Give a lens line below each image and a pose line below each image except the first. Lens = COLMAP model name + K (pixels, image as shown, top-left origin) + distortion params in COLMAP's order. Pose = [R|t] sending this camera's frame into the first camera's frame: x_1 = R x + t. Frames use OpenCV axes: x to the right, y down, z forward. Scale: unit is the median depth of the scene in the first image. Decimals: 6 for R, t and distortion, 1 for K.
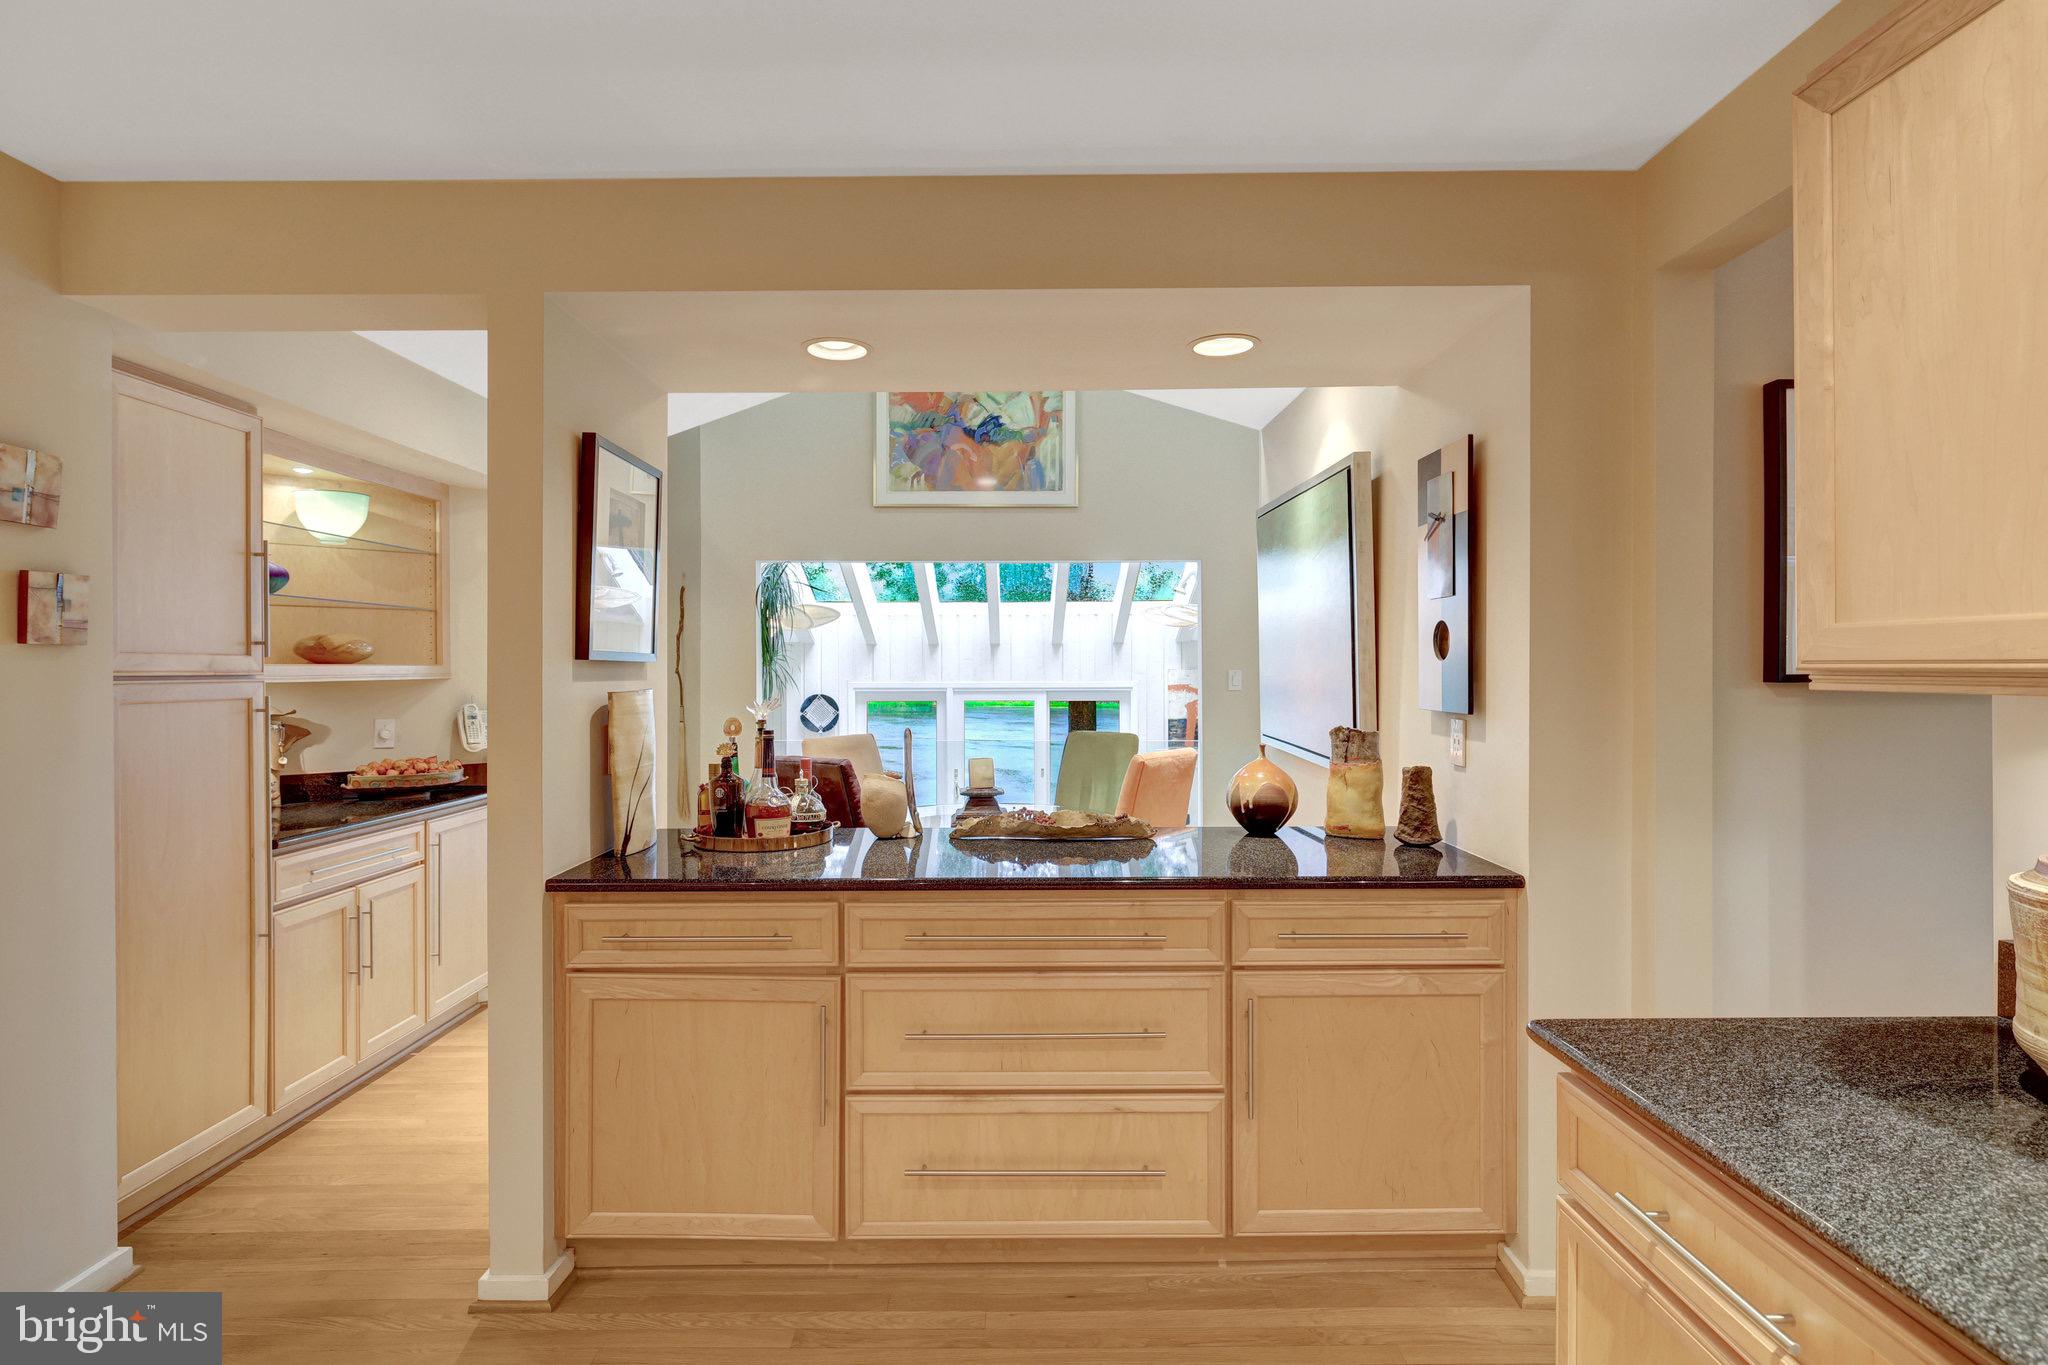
lens RADIAL K [[1005.3, 0, 1019.0], [0, 1005.3, 674.3], [0, 0, 1]] dist [-0.000805, 0.000742]
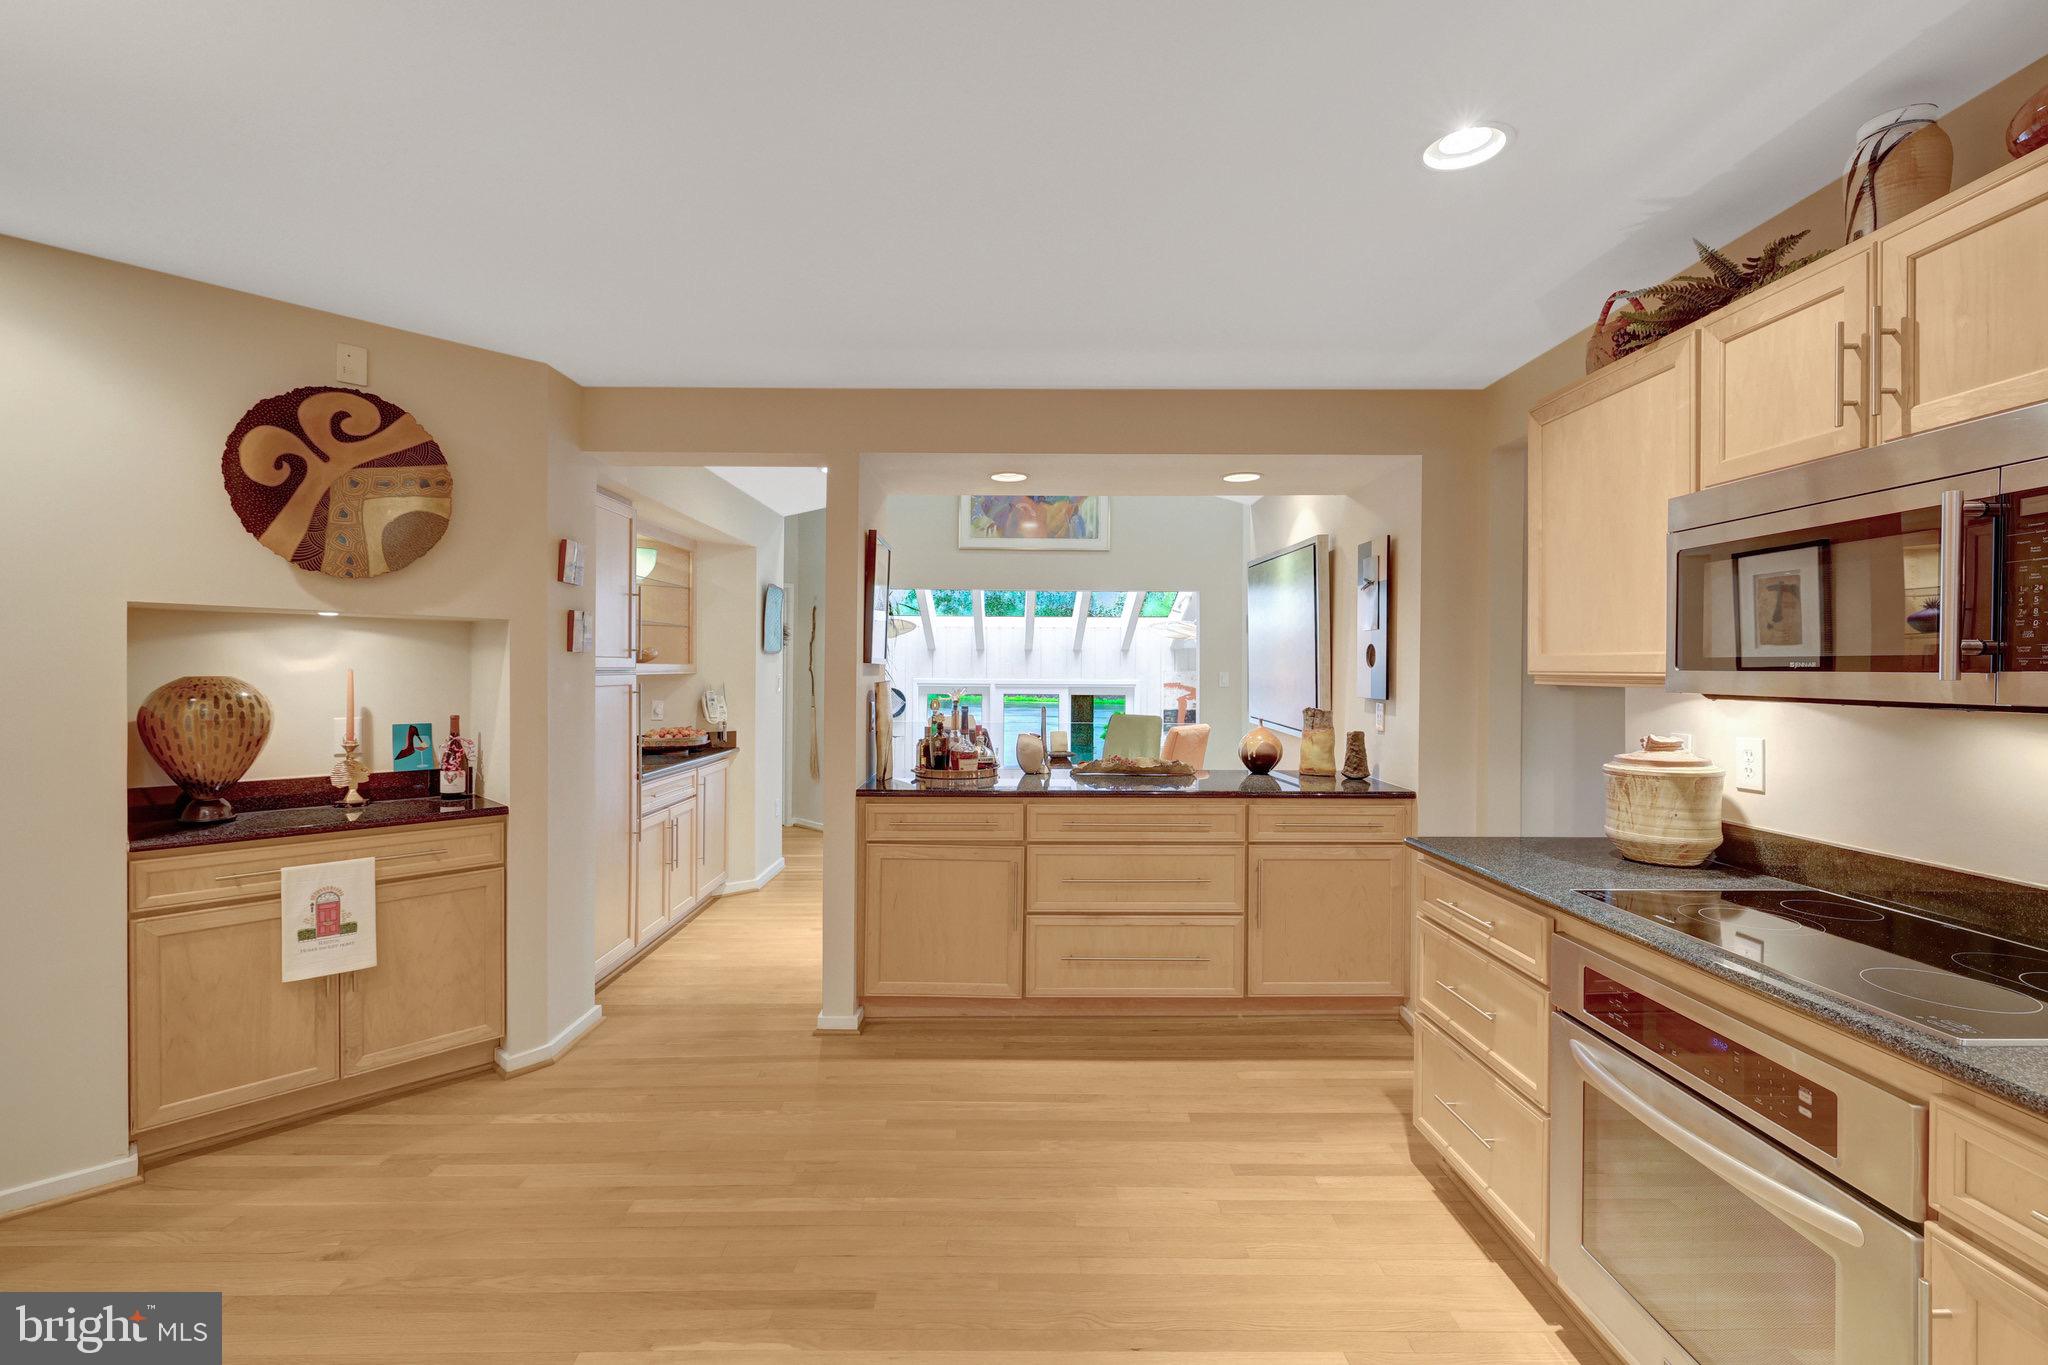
lens RADIAL K [[885.0, 0, 1017.3], [0, 885.0, 672.0], [0, 0, 1]] dist [-0.001029, 0.000926]
pose [[0.999929, 0.009039, 0.007798, -0.113224], [-0.009025, 0.999958, -0.001757, 0.000594], [-0.007814, 0.001686, 0.999968, -0.296091]]
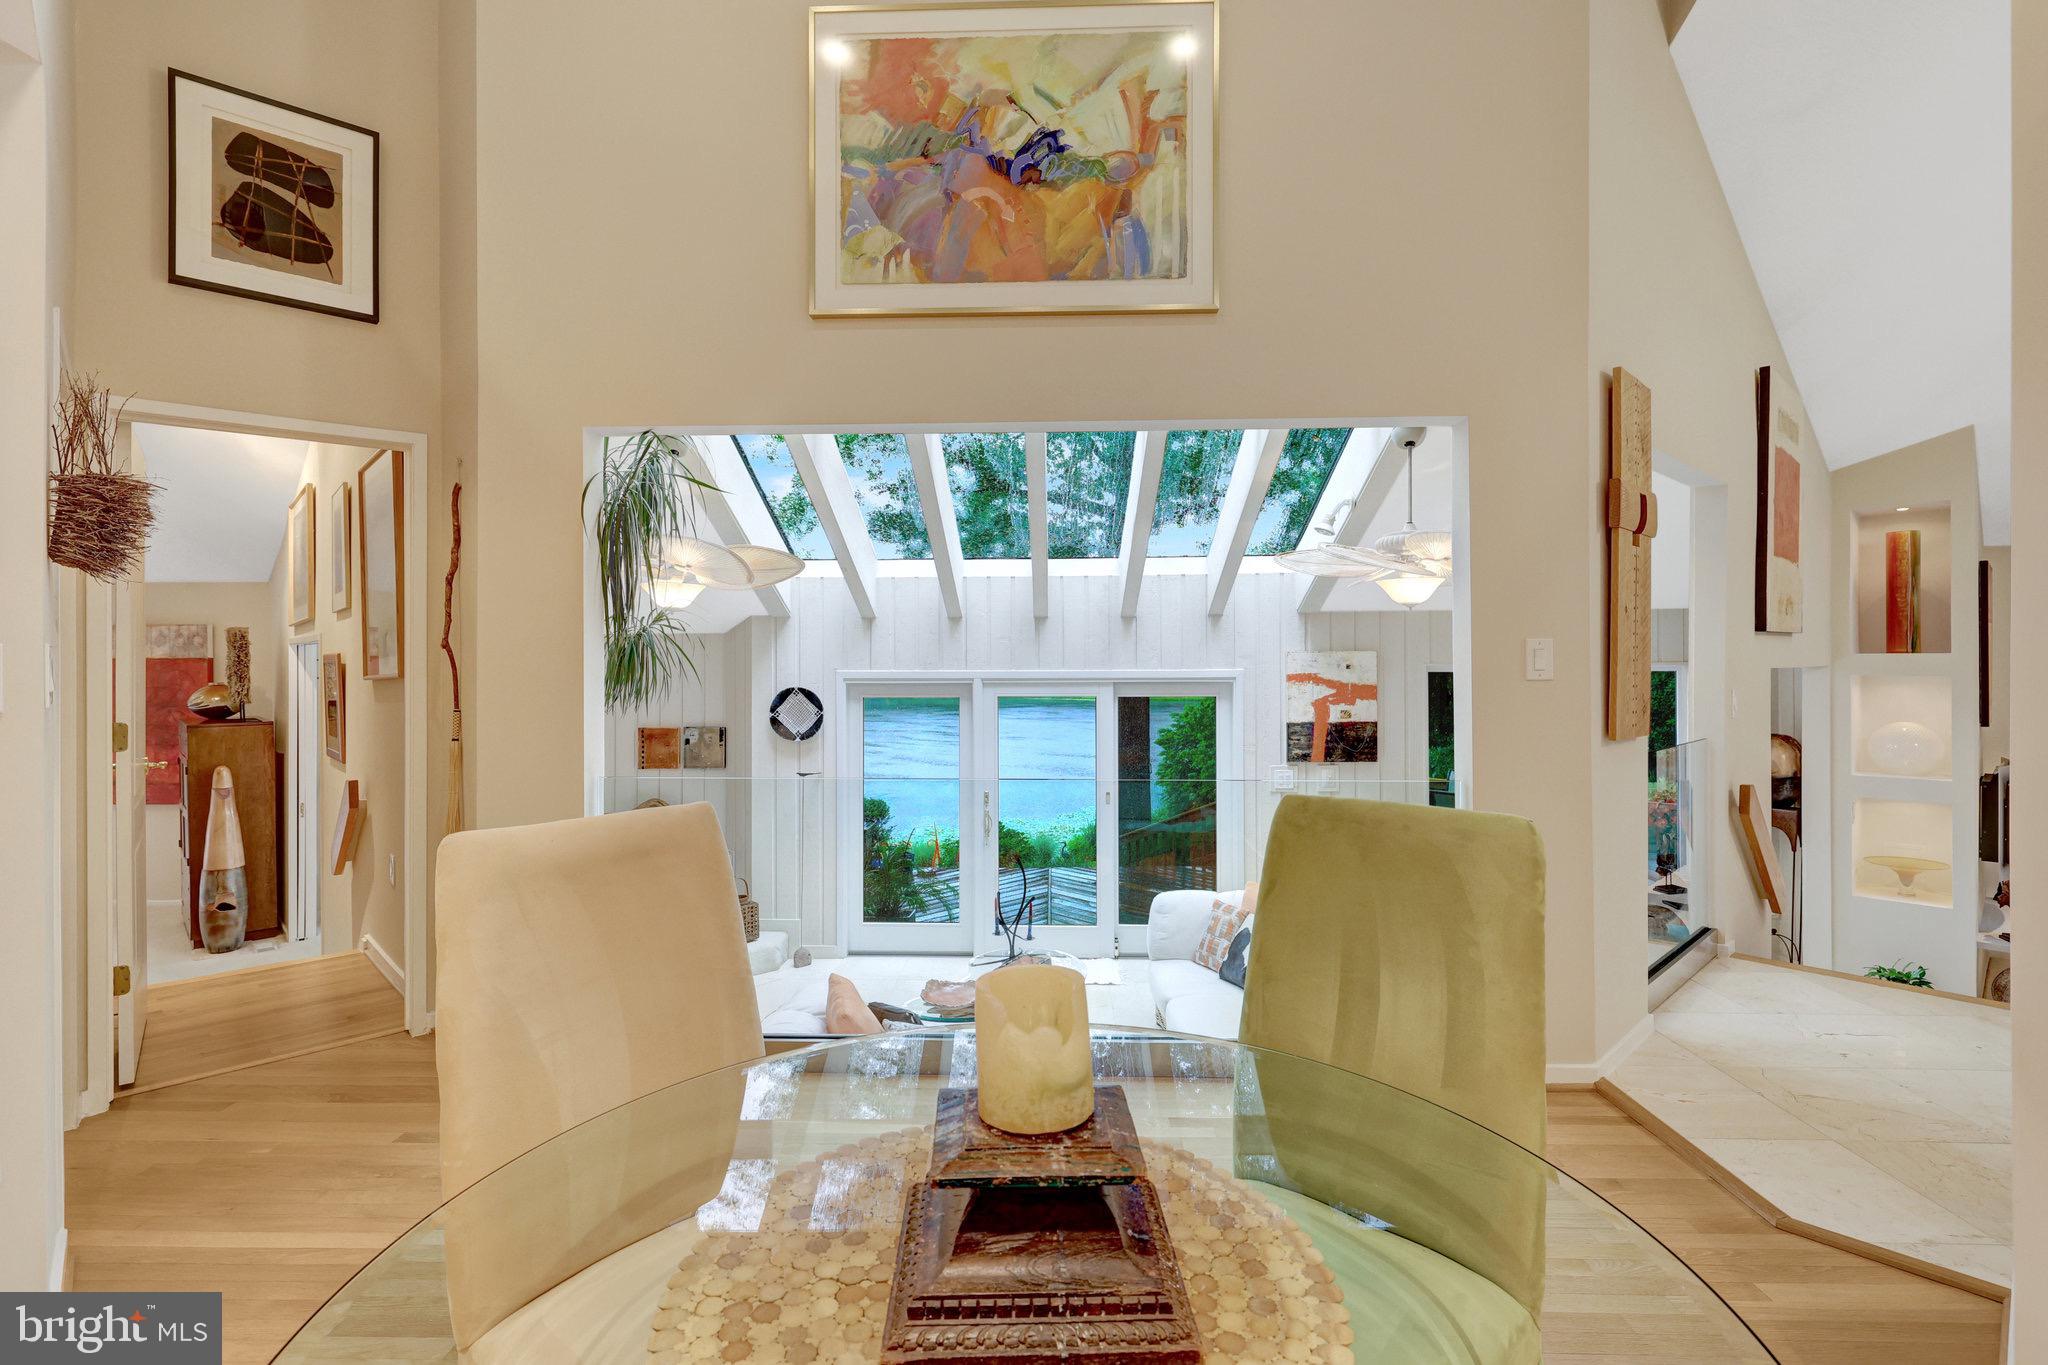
lens RADIAL K [[936.6, 0, 1014.1], [0, 936.6, 675.2], [0, 0, 1]] dist [-0.001393, -0.000379]
pose [[0.999036, -0.000846, -0.043896, -0.033433], [0.001182, 0.999970, 0.007637, 0.014927], [0.043888, -0.007682, 0.999007, 0.818430]]
